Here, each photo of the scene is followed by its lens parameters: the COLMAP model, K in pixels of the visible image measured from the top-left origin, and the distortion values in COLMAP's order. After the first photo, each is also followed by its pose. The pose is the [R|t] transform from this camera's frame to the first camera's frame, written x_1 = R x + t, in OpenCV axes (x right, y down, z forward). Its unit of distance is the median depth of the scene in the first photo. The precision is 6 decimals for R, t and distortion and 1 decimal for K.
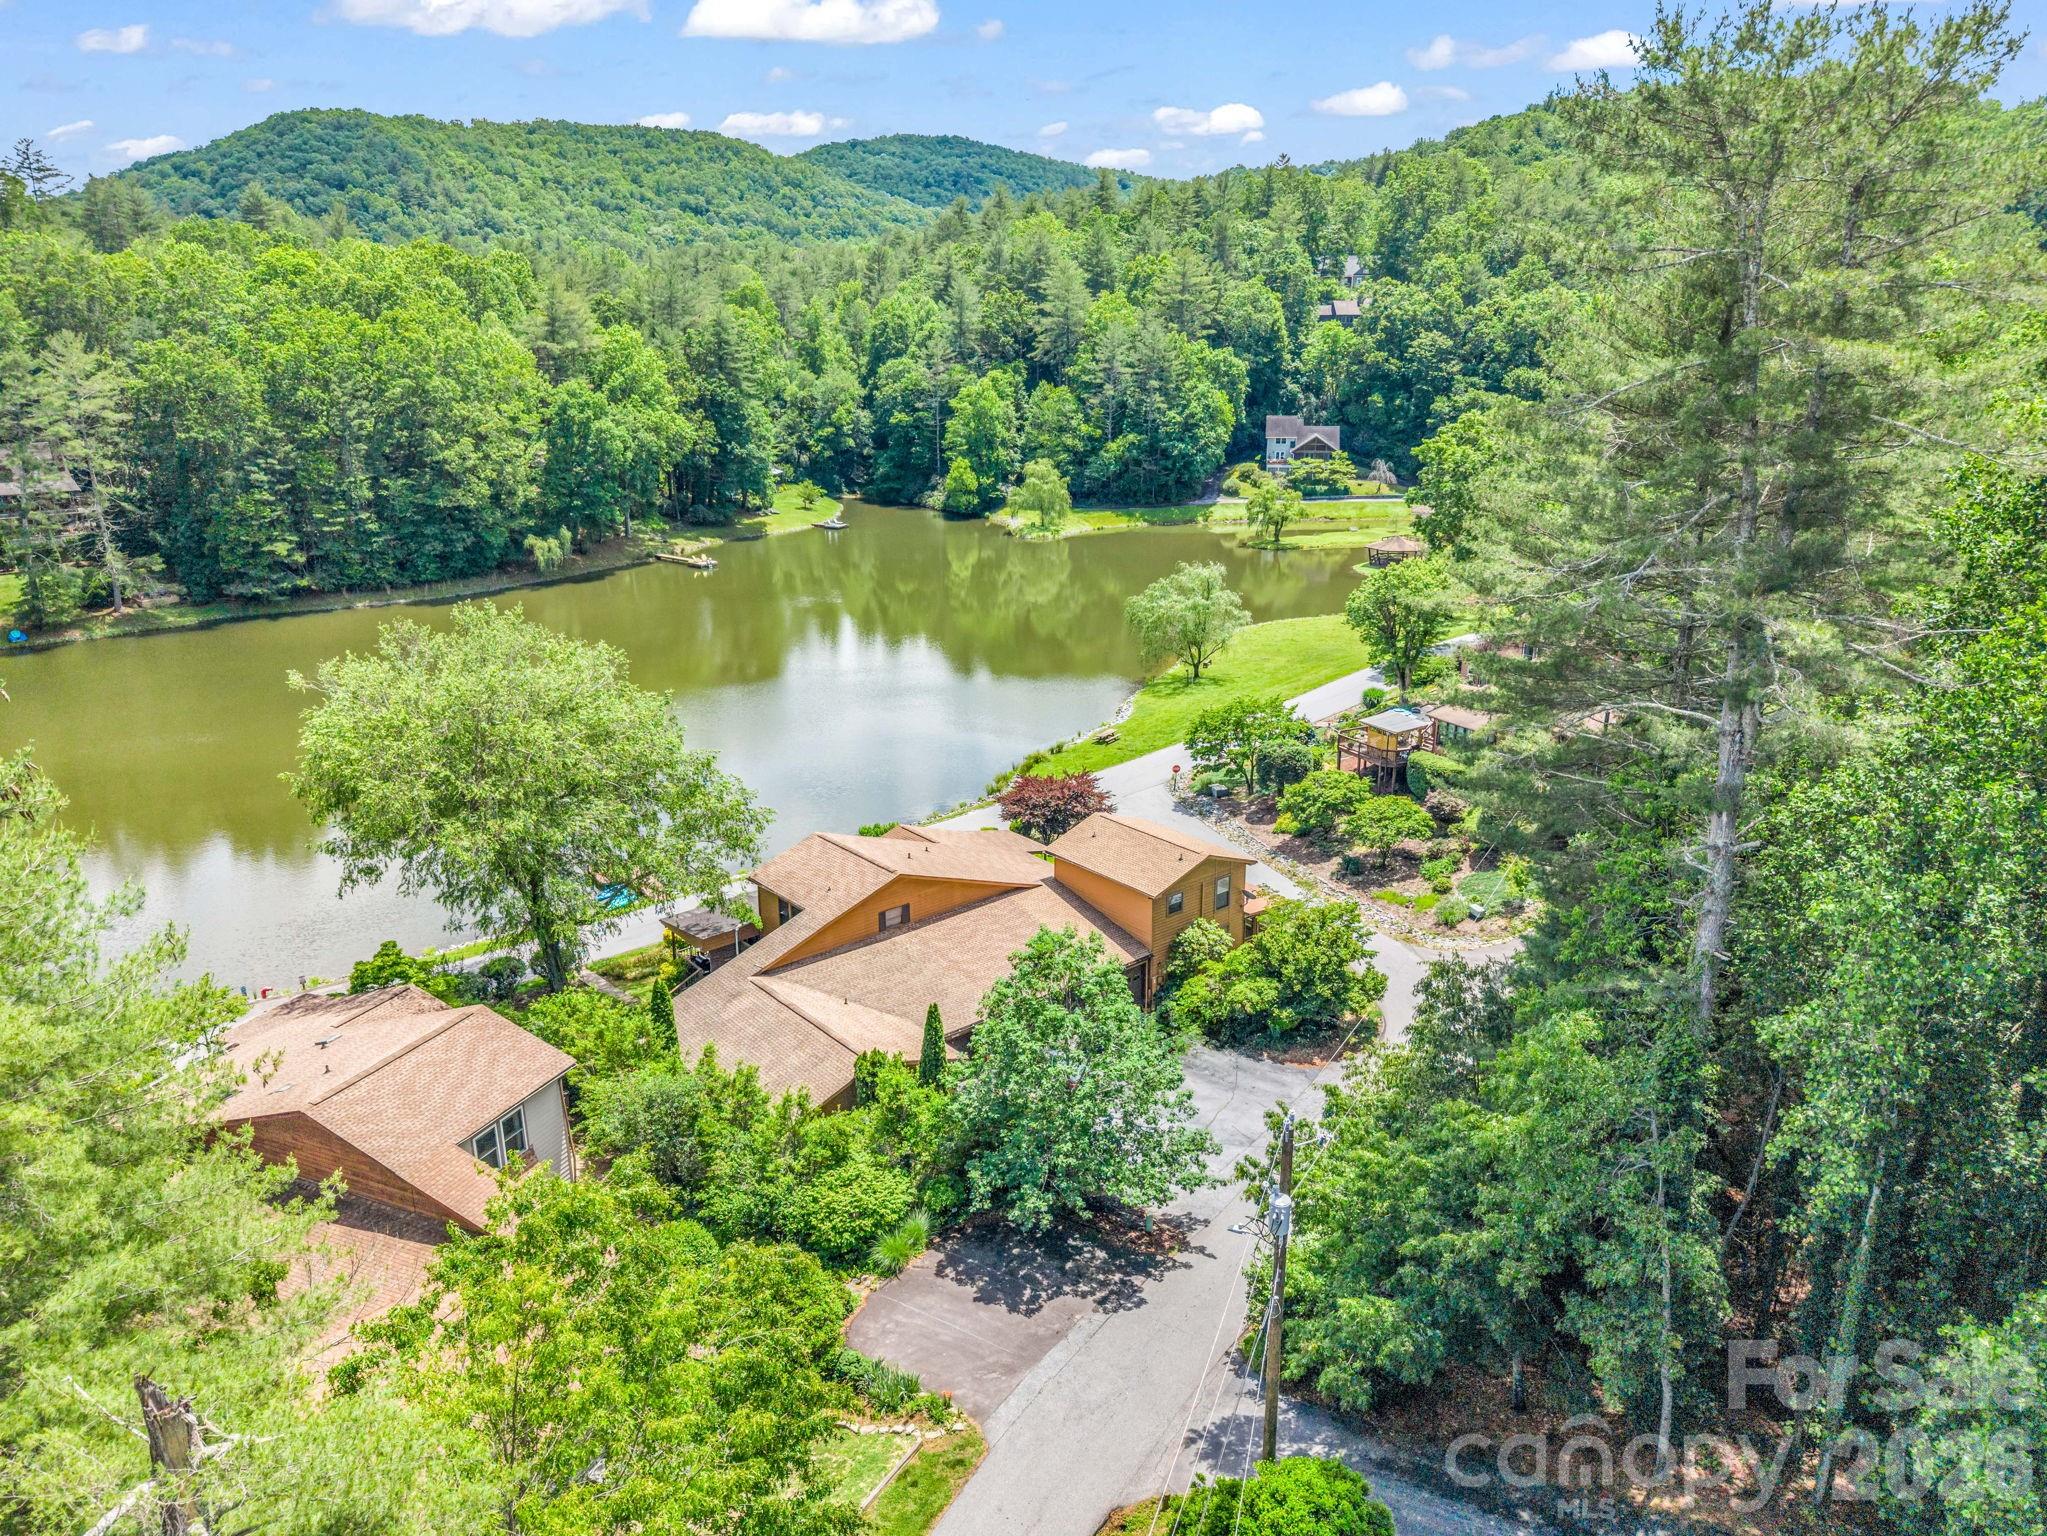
lens RADIAL K [[1331.2, 0, 1023.5], [0, 1331.2, 768.0], [0, 0, 1]] dist [0.001524, 0.000493]
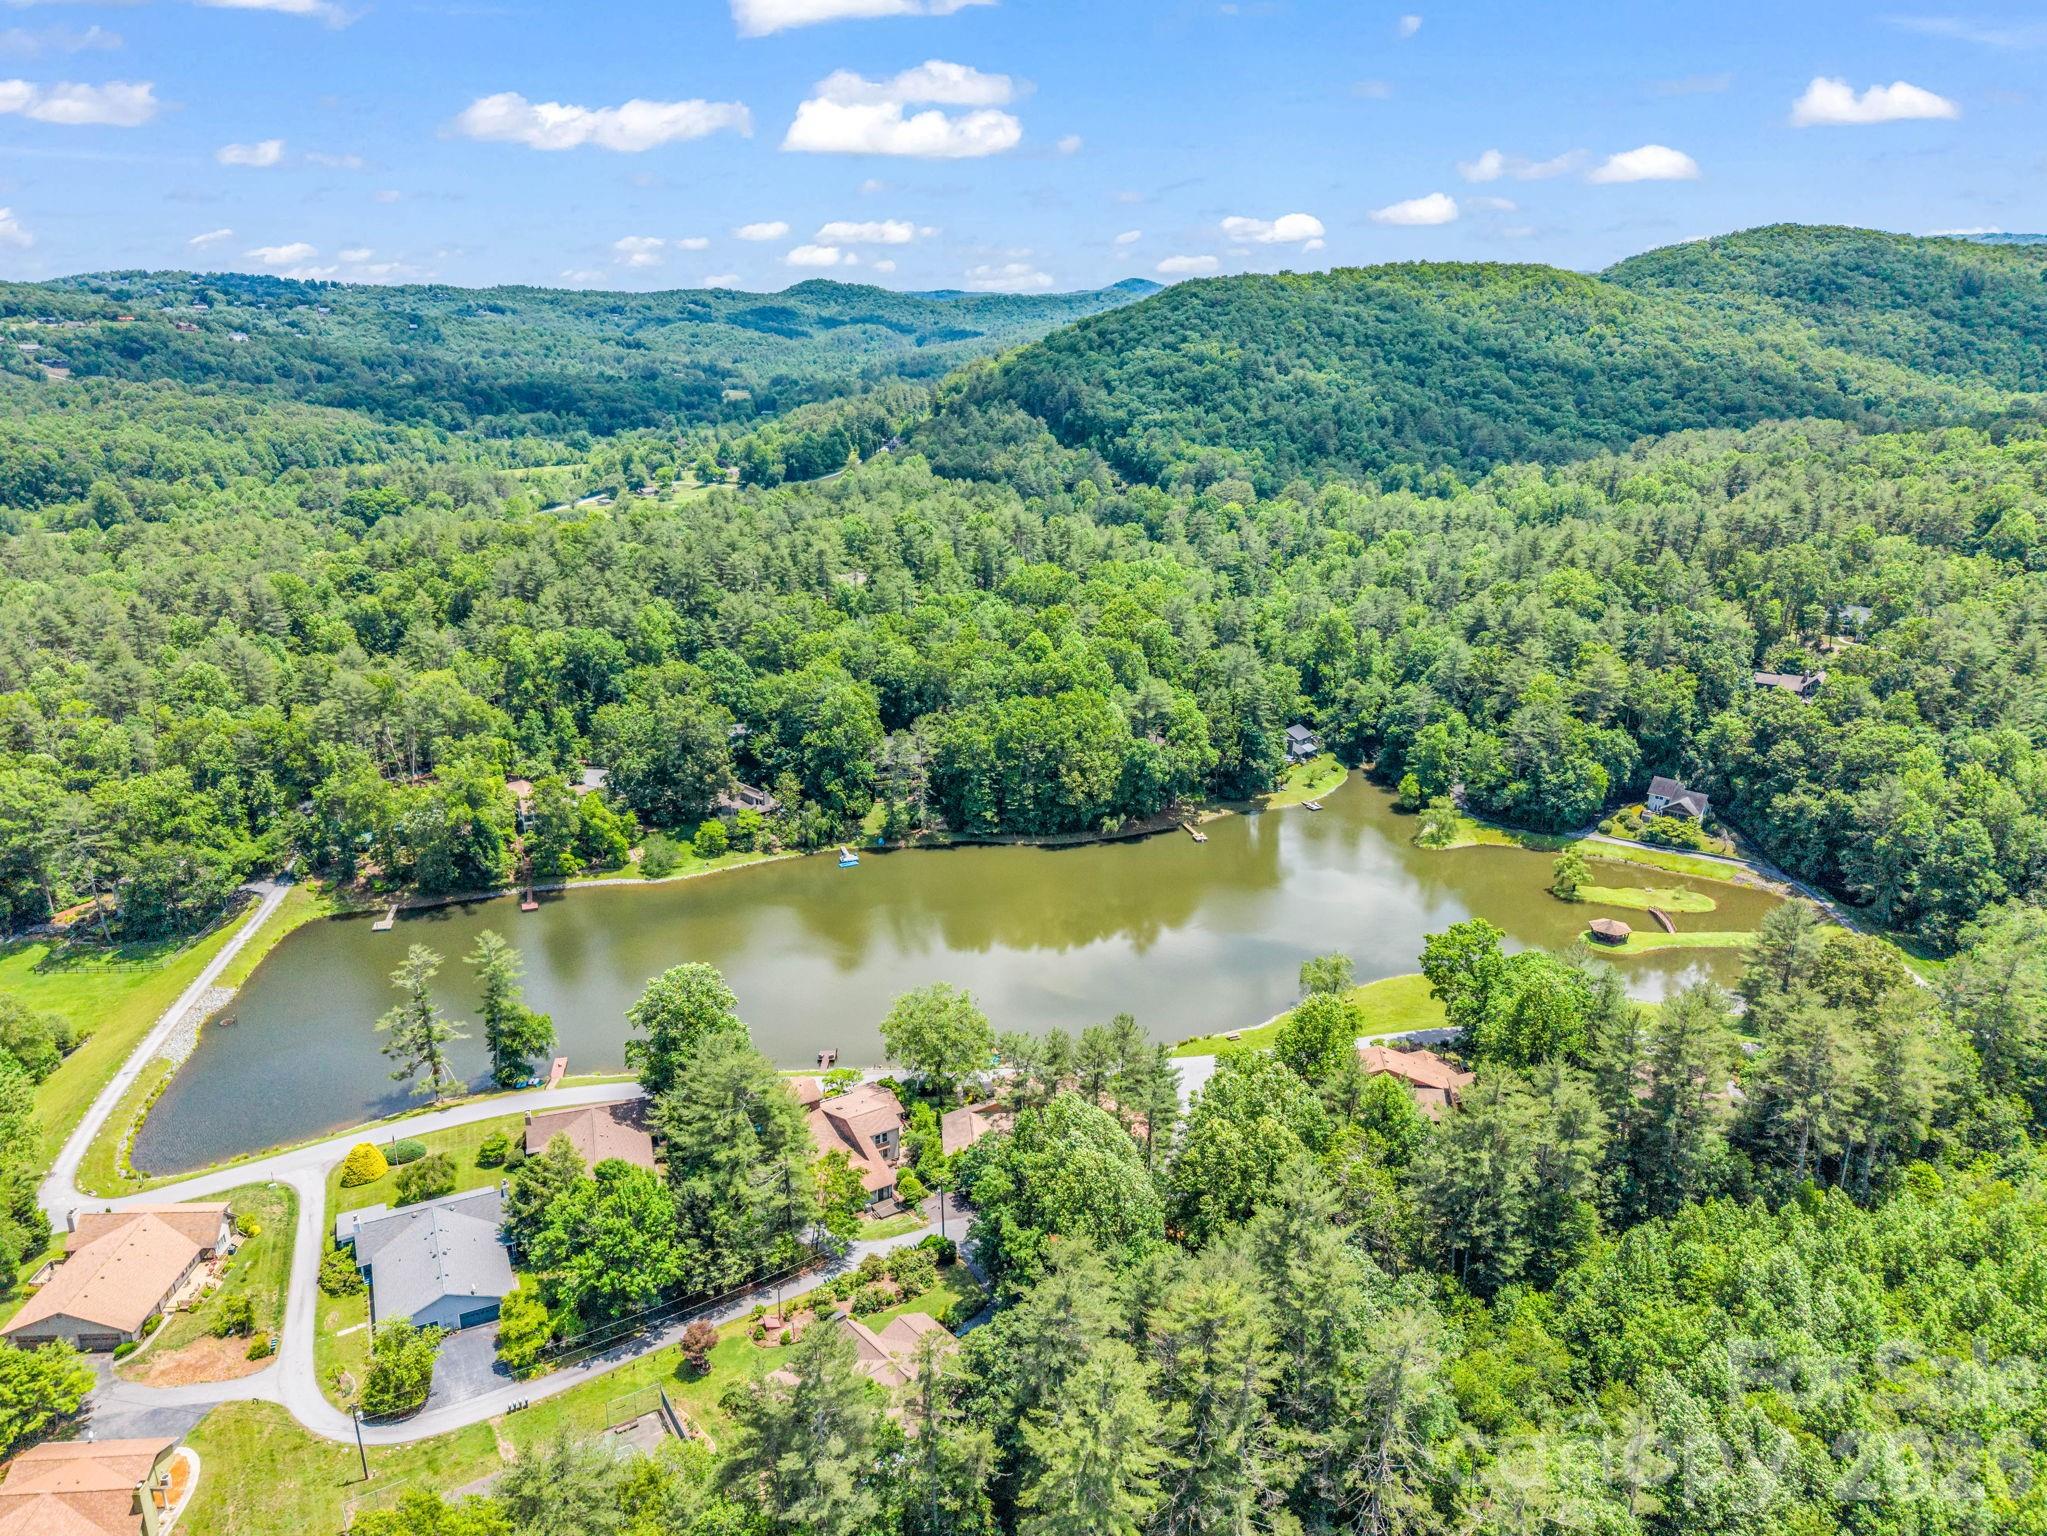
lens RADIAL K [[1314.5, 0, 1014.8], [0, 1314.5, 769.8], [0, 0, 1]] dist [-0.021165, -0.000067]
pose [[0.814322, 0.178693, -0.552221, 0.400665], [-0.188118, 0.981326, 0.040141, -0.211018], [0.549081, 0.071195, 0.832731, -0.469491]]
